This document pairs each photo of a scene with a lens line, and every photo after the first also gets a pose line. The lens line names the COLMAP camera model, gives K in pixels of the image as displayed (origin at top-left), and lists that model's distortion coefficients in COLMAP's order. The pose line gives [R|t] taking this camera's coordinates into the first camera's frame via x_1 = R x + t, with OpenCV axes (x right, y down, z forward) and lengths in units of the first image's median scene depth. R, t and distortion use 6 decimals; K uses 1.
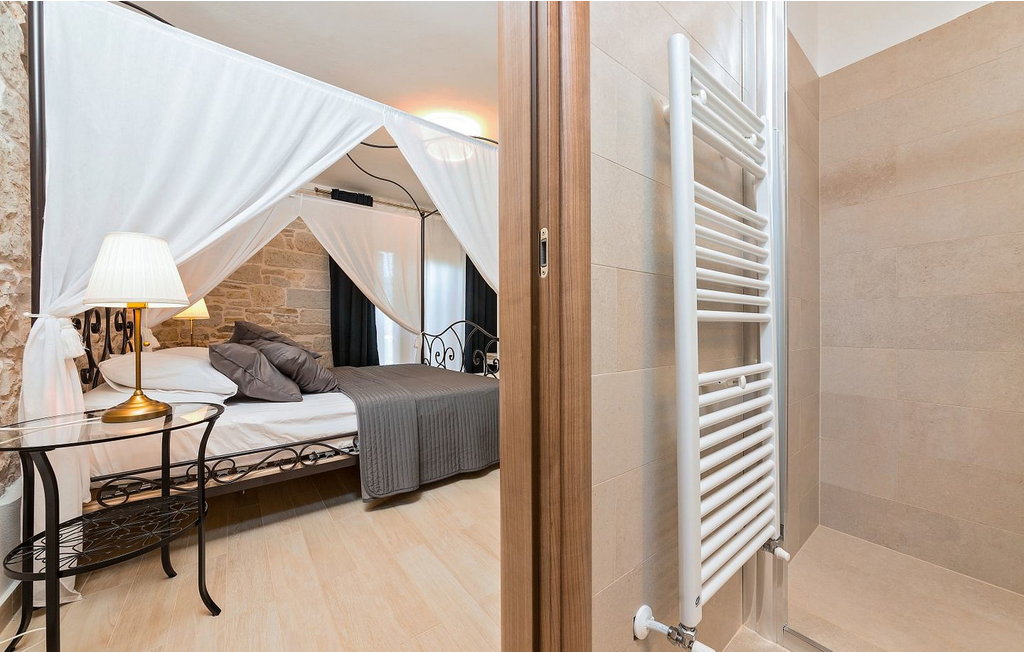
lens RADIAL K [[363.8, 0, 509.3], [0, 363.8, 325.4], [0, 0, 1]] dist [-0.000177, -0.000033]
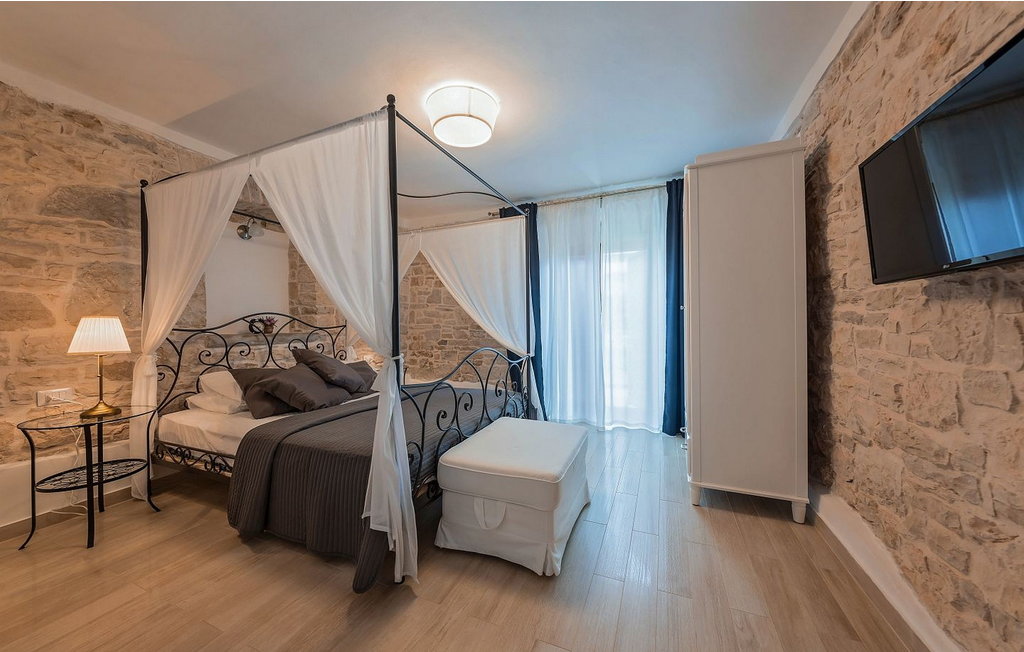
lens RADIAL K [[363.8, 0, 509.3], [0, 363.8, 325.4], [0, 0, 1]] dist [-0.000177, -0.000033]
pose [[0.494088, -0.005873, -0.869392, 0.935475], [0.020311, 0.999782, 0.004790, -0.102452], [0.869175, -0.020025, 0.494099, 1.101915]]
